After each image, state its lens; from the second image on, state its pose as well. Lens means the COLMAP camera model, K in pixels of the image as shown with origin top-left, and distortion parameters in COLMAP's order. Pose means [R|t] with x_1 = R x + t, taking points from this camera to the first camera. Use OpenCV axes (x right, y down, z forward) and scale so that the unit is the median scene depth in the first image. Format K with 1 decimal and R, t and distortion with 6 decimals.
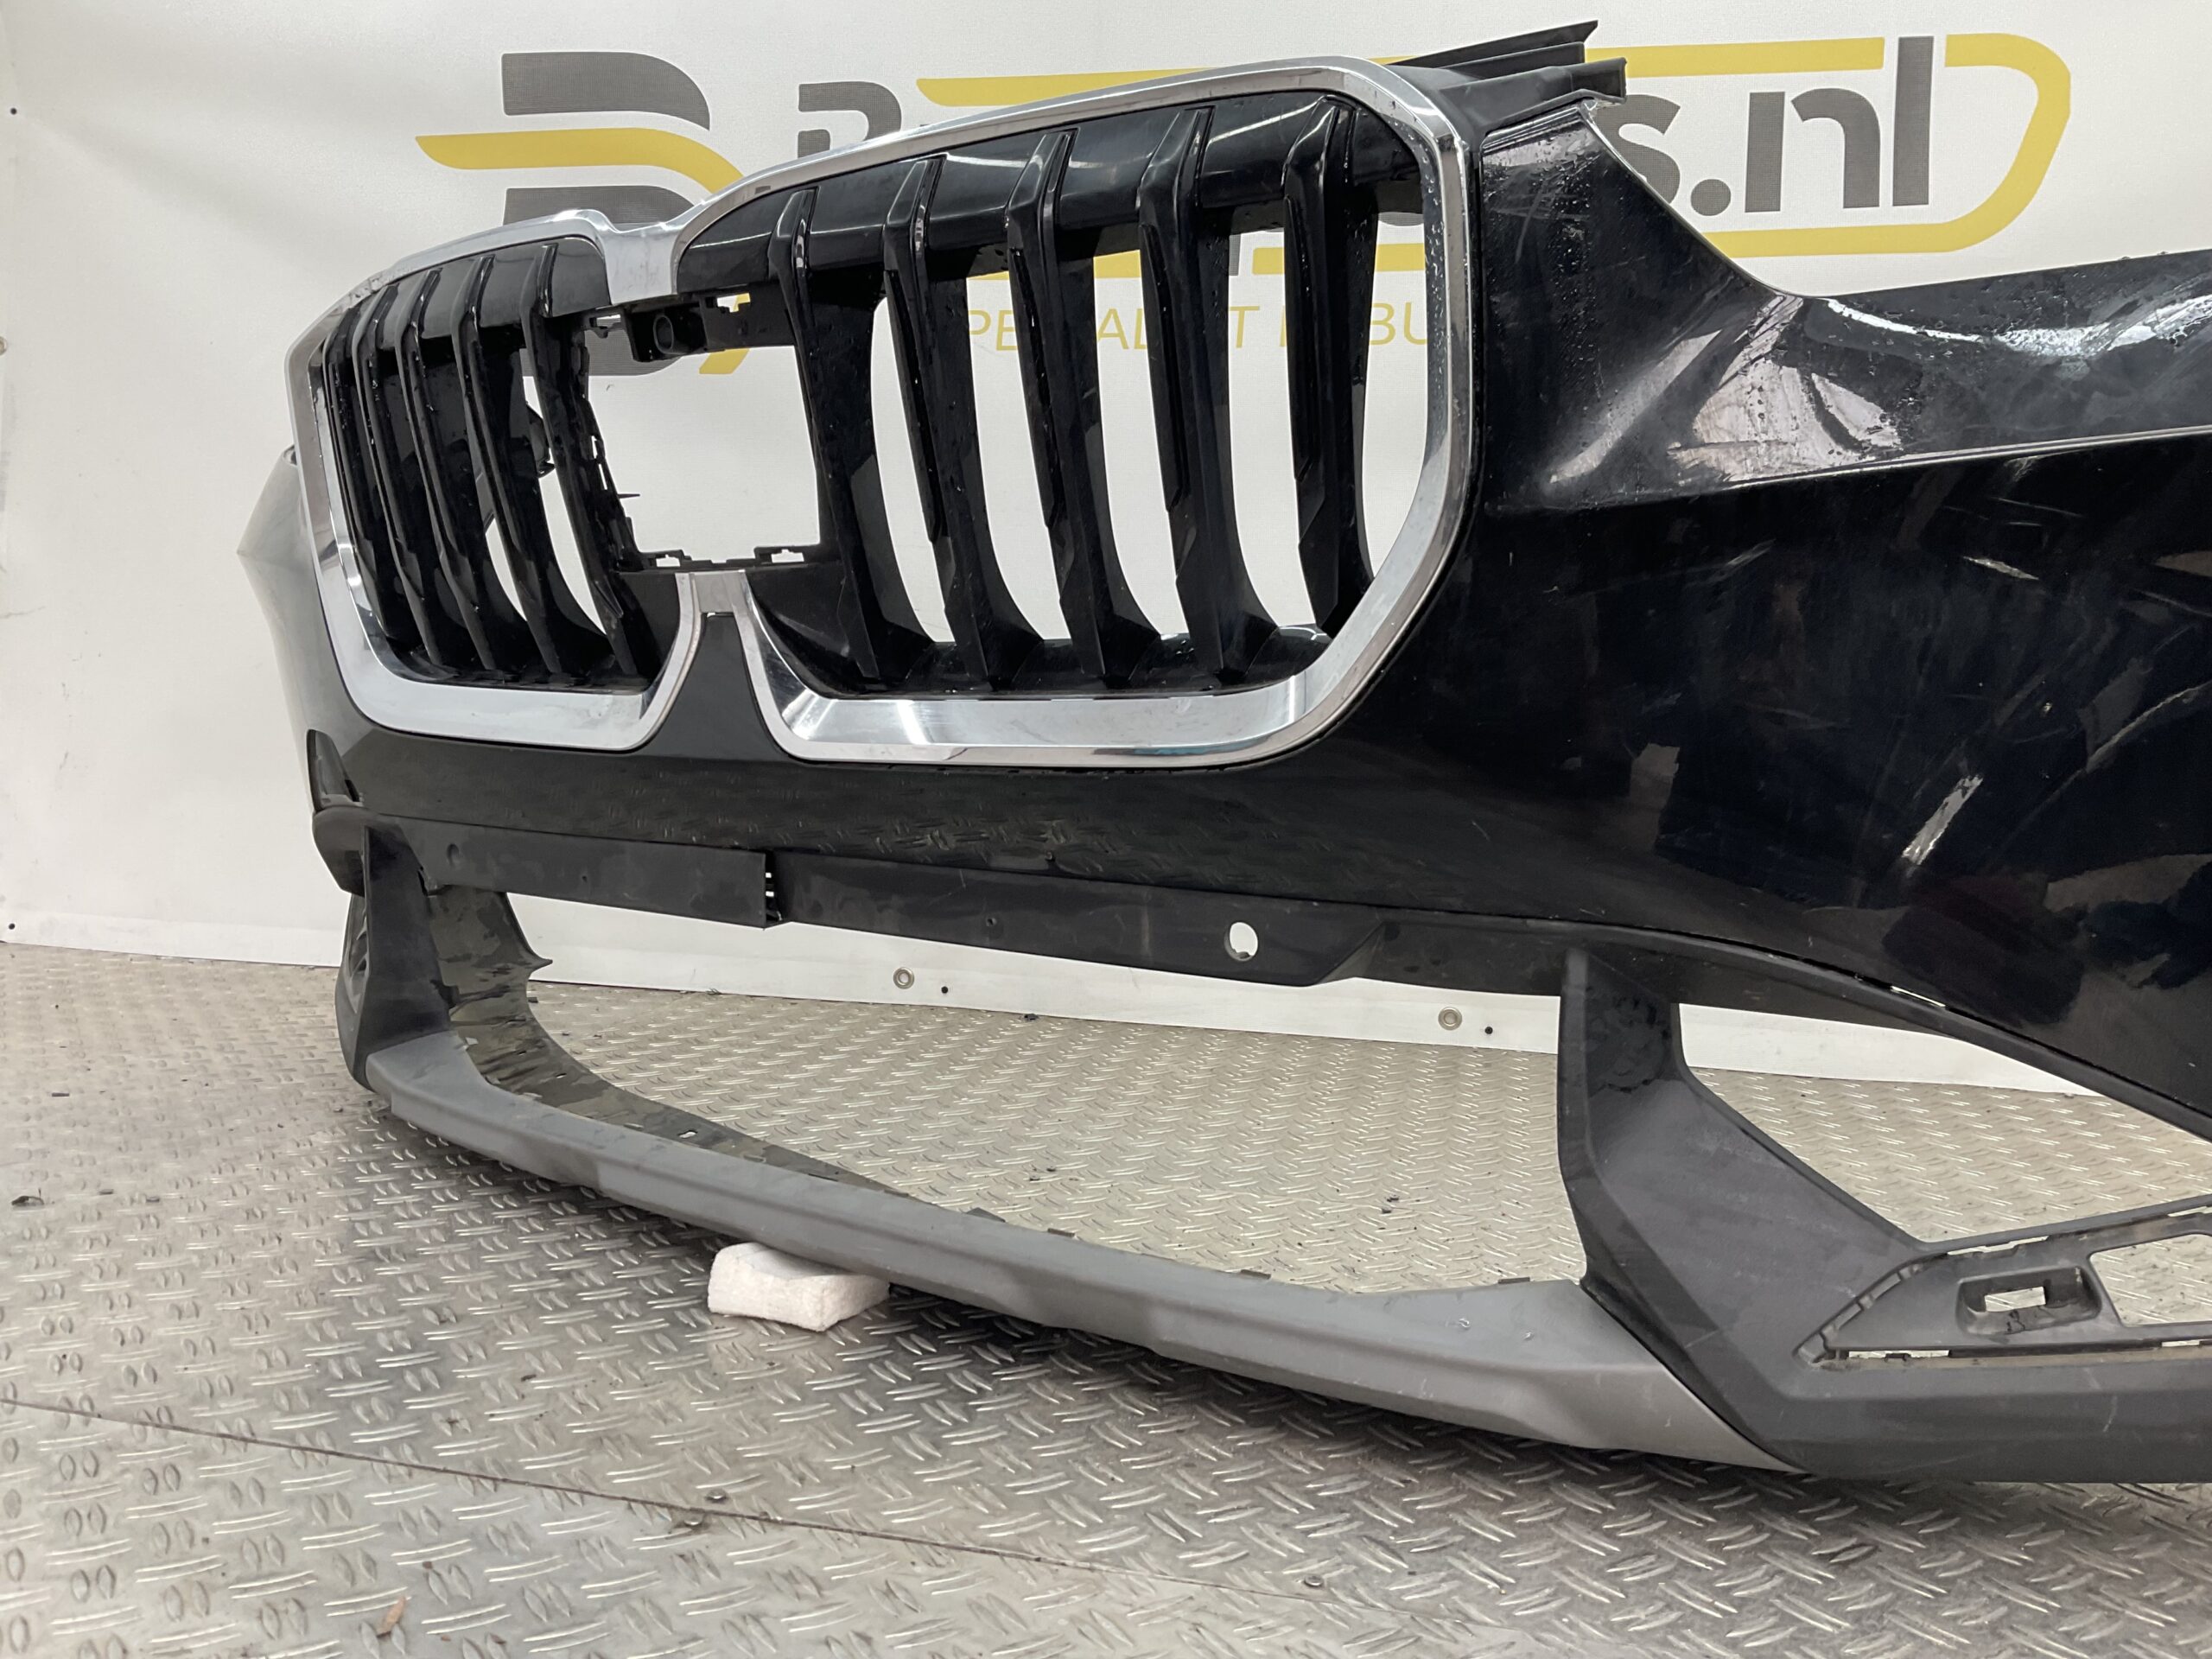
lens RADIAL K [[1775.5, 0, 1106.0], [0, 1775.5, 829.5], [0, 0, 1]] dist [0.078756, -0.126980]
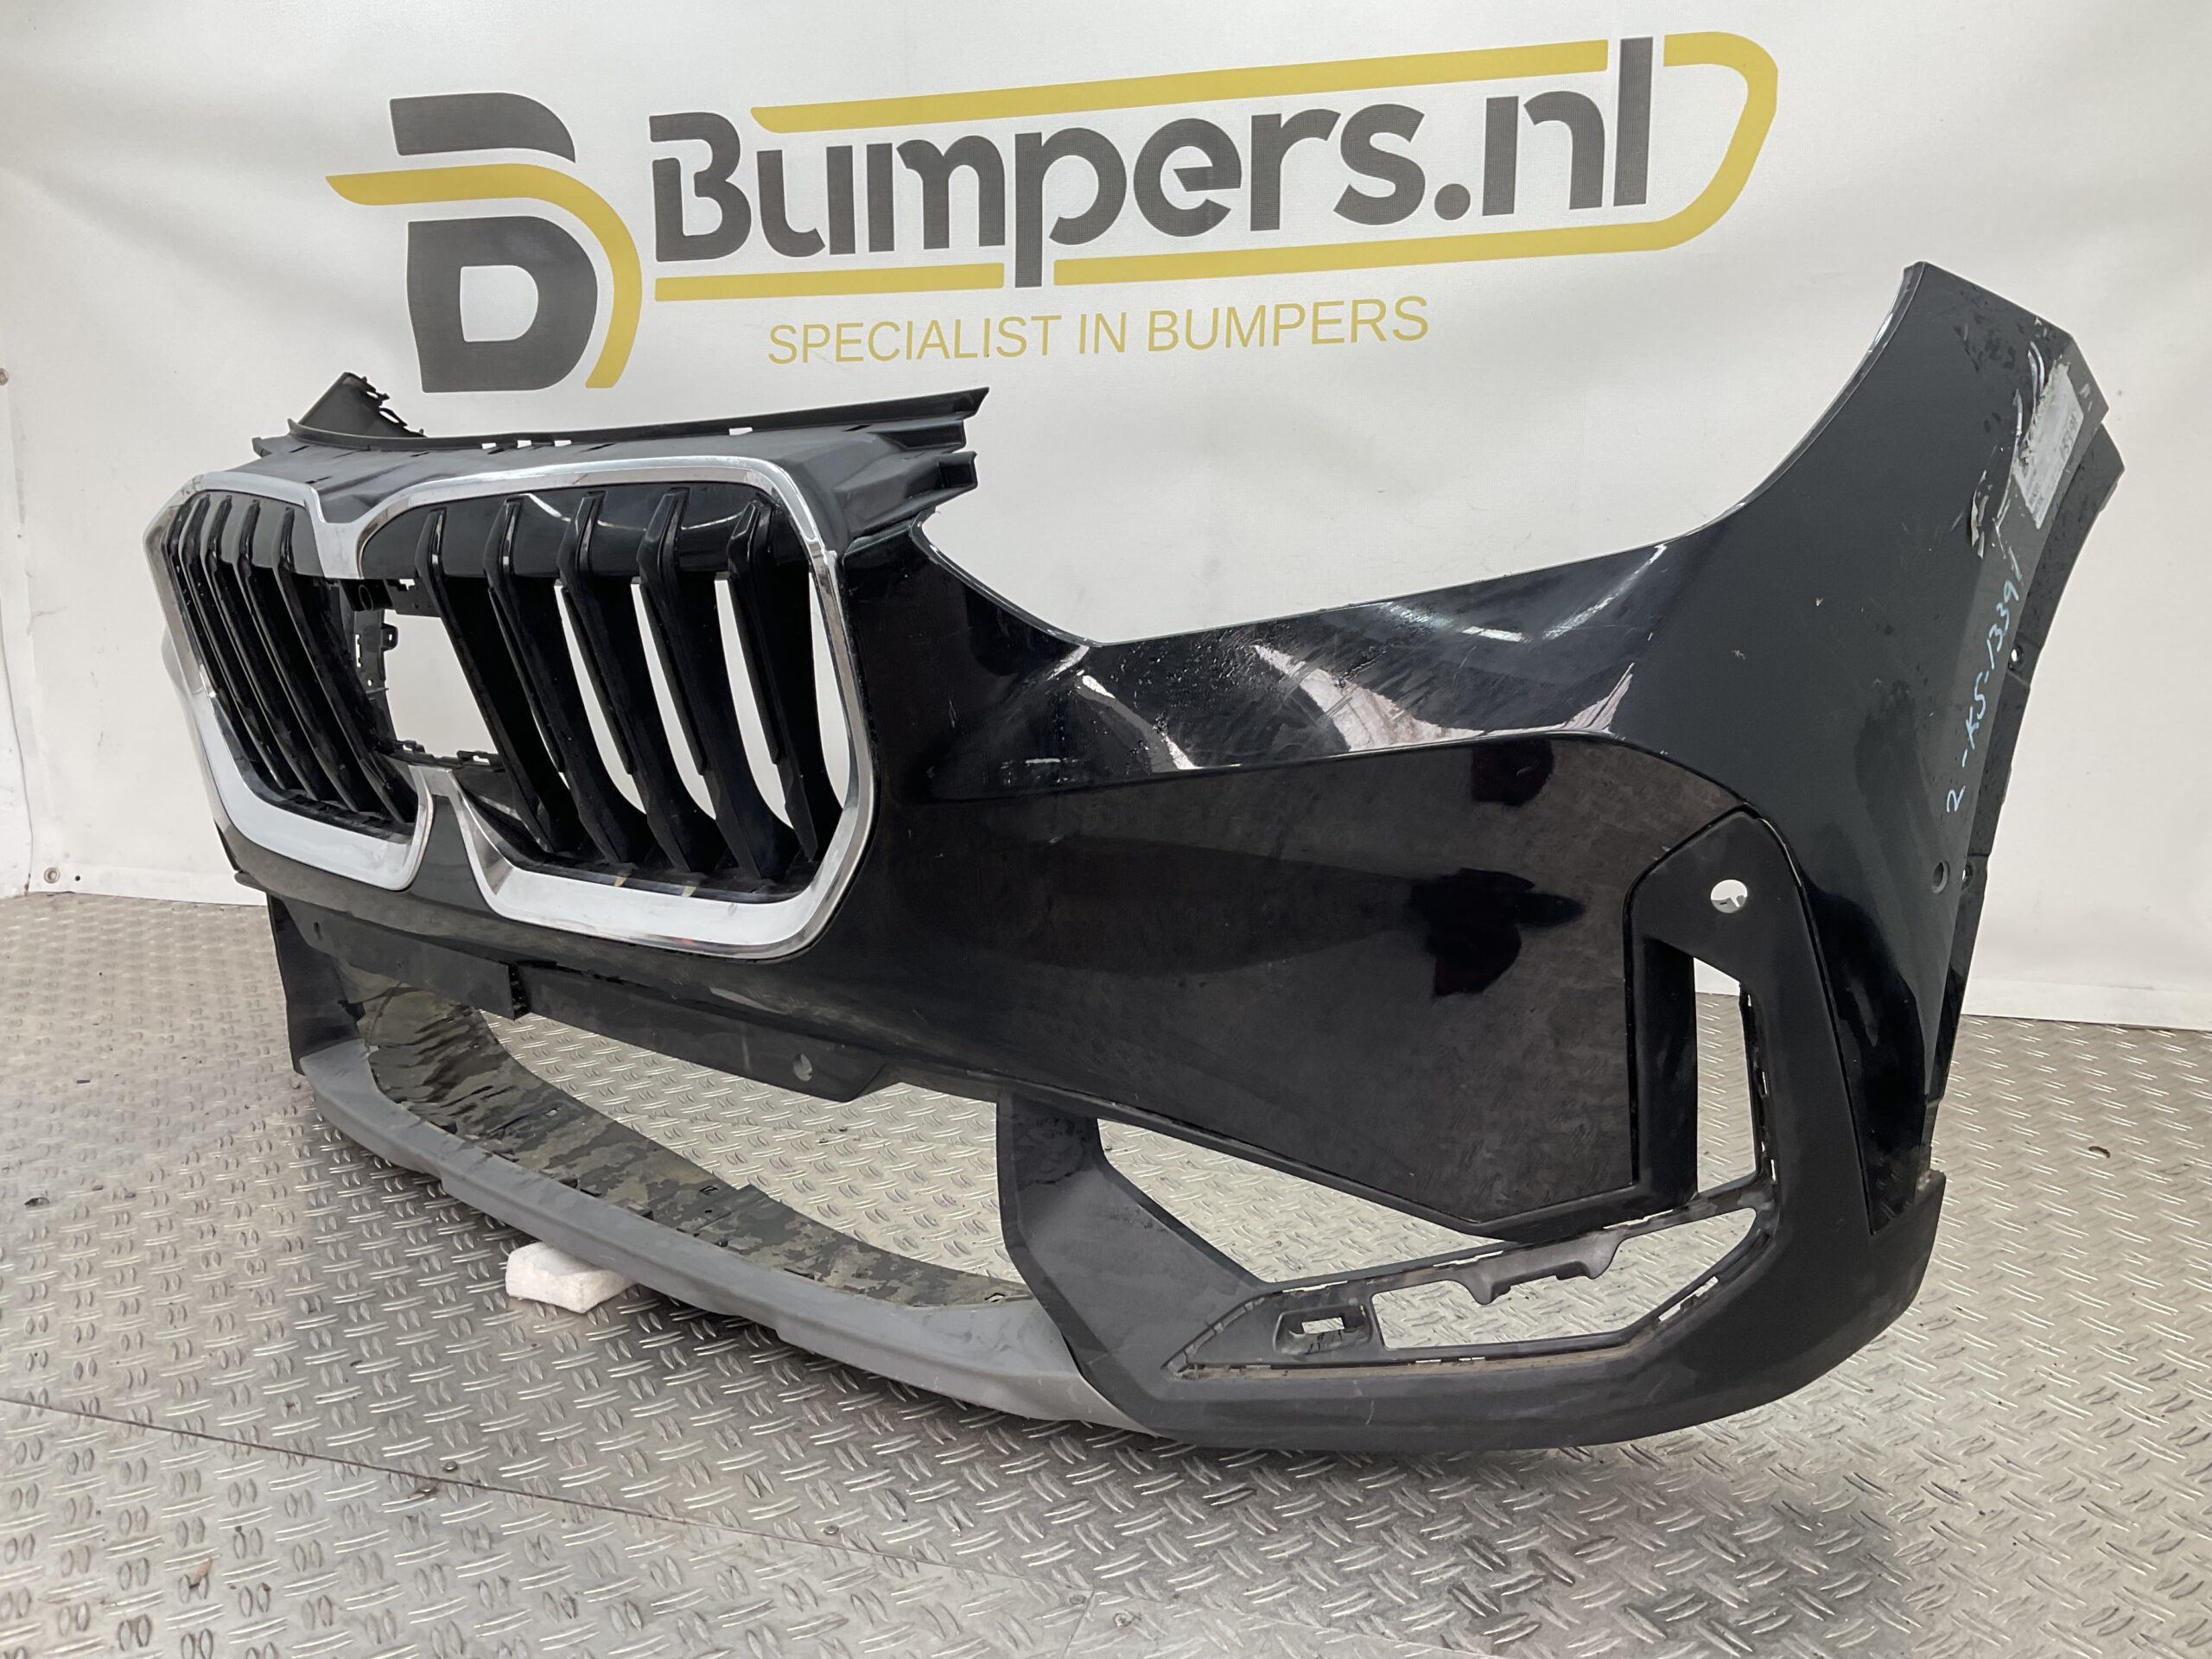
lens RADIAL K [[1762.2, 0, 1106.0], [0, 1762.2, 829.5], [0, 0, 1]] dist [0.102005, -0.184658]
pose [[0.996531, -0.041396, -0.072200, 0.379269], [0.050878, 0.989556, 0.134873, -0.263595], [0.065863, -0.138079, 0.988229, -0.270475]]
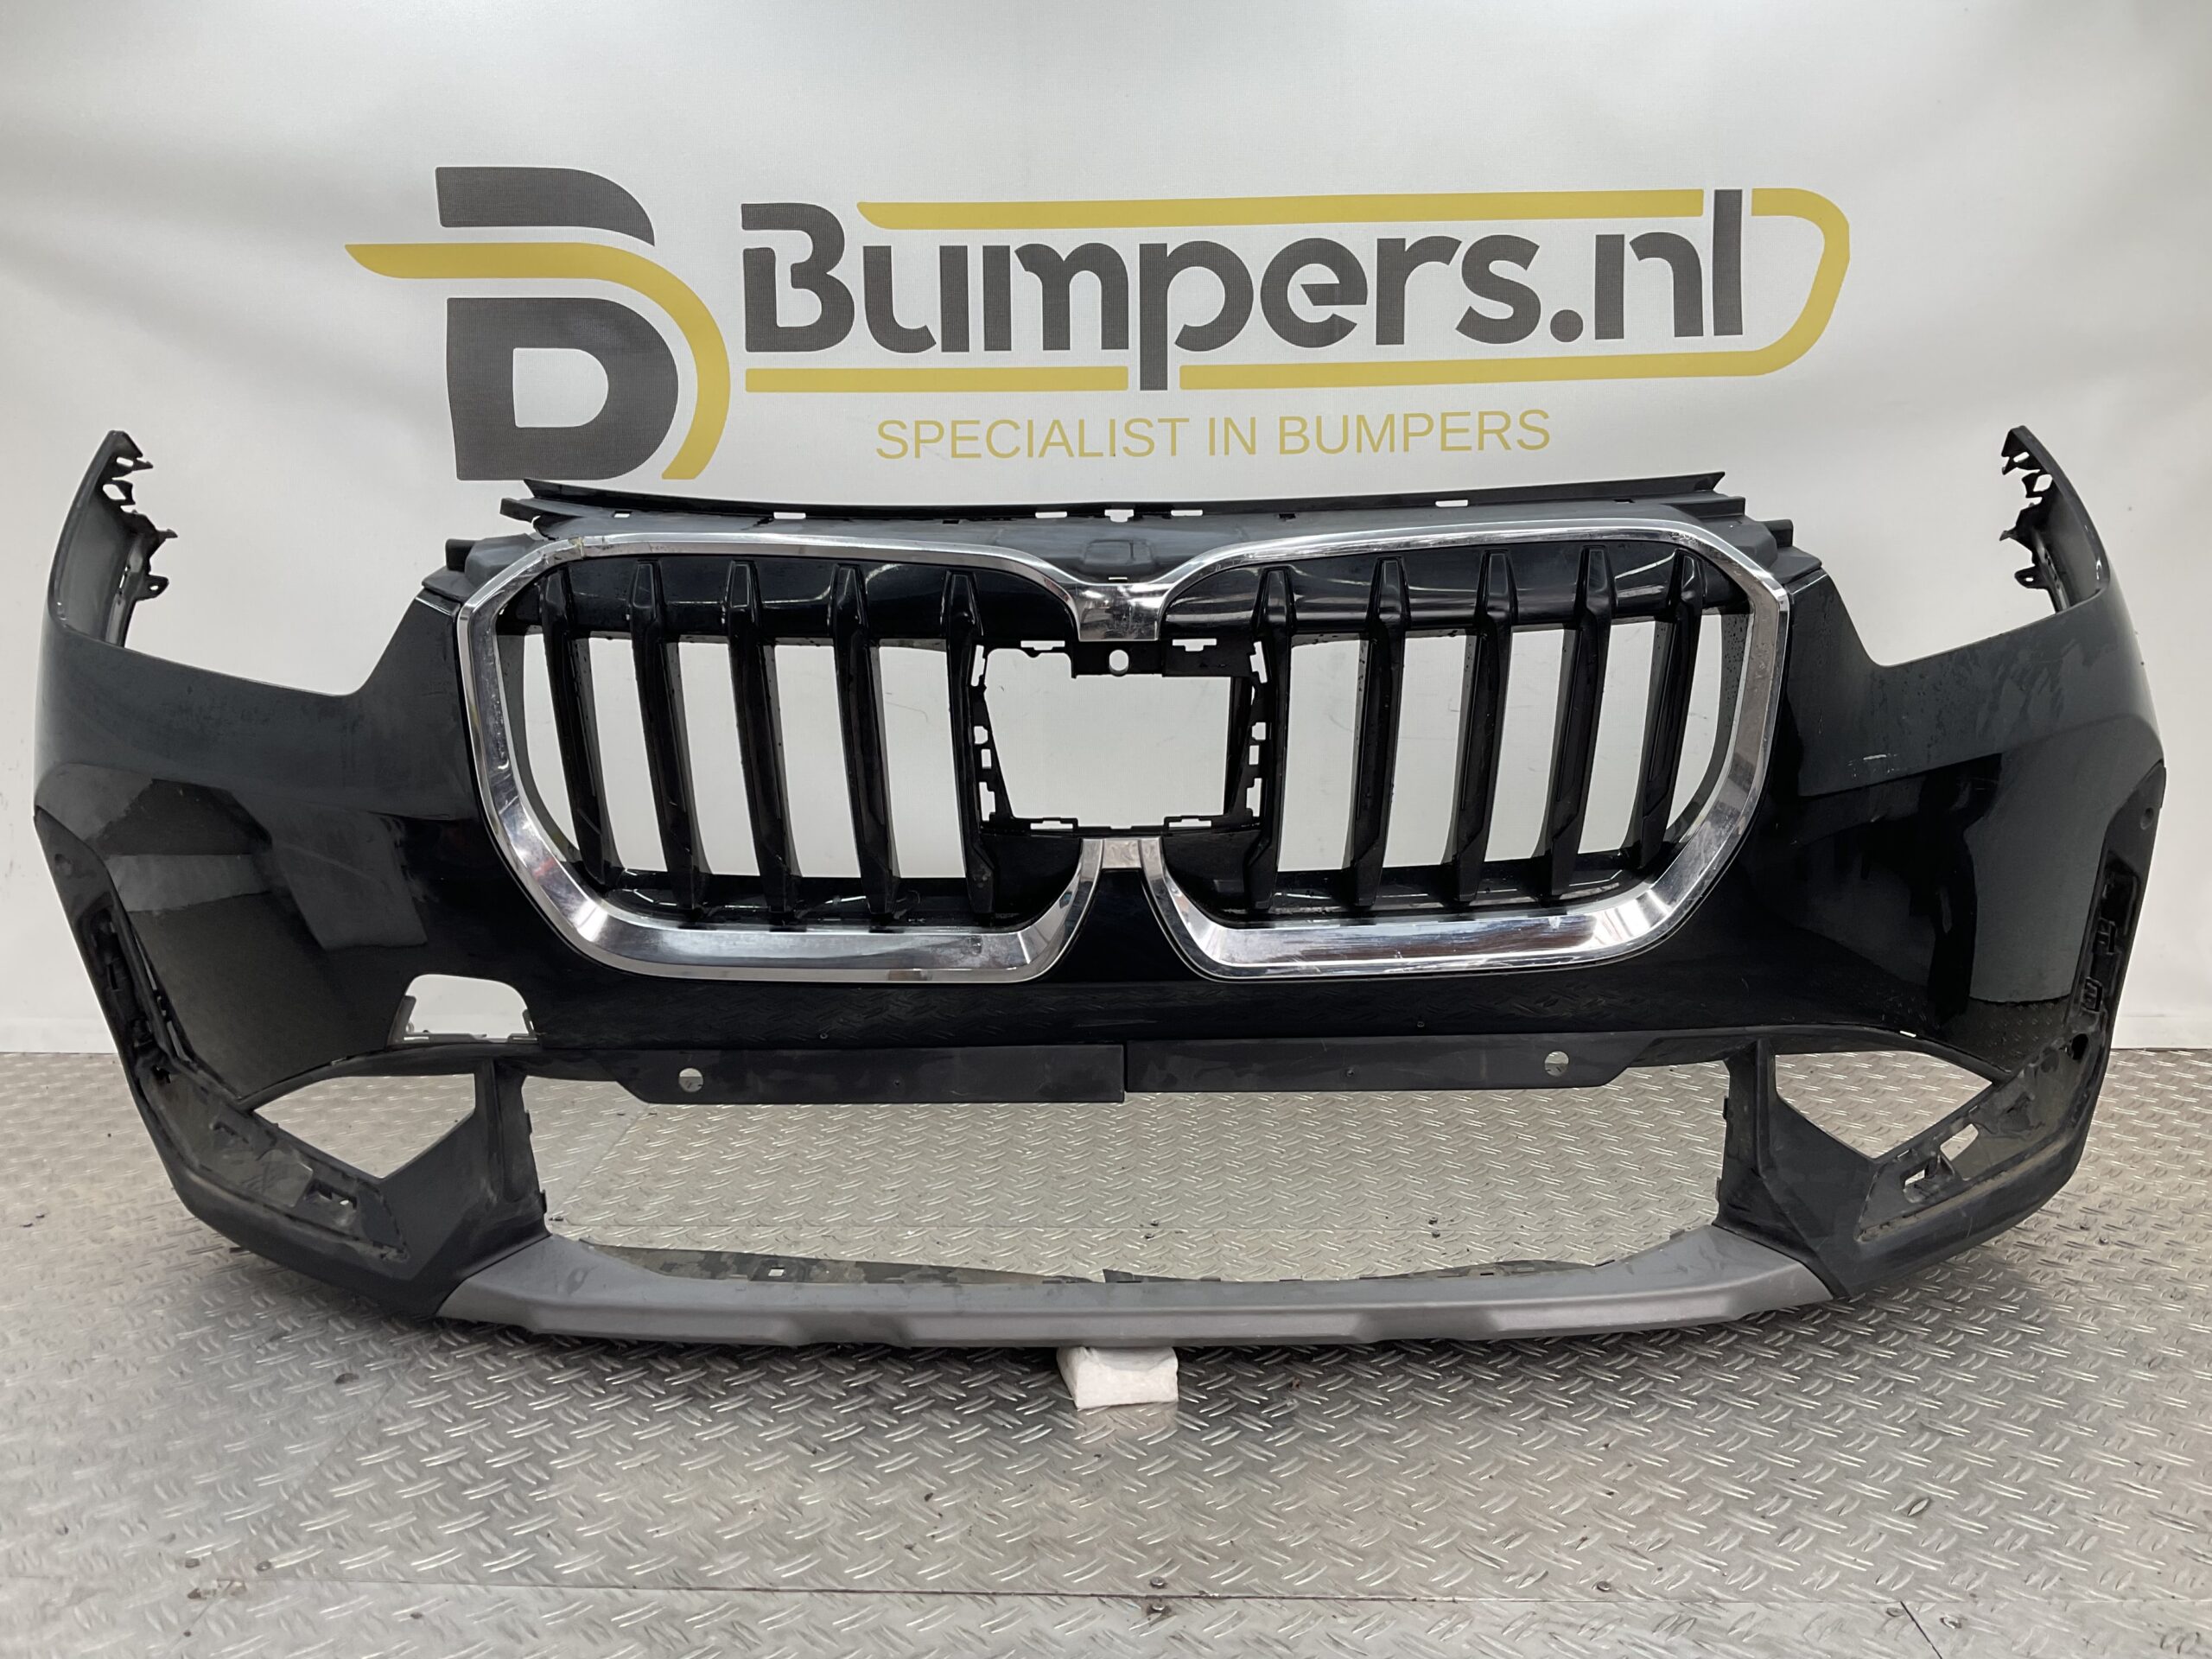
lens RADIAL K [[1756.0, 0, 1106.0], [0, 1756.0, 829.5], [0, 0, 1]] dist [0.110440, -0.156569]
pose [[0.979562, -0.072180, 0.187746, -0.414770], [0.057717, 0.995009, 0.081399, -0.268010], [-0.192685, -0.068899, 0.978839, -0.231763]]
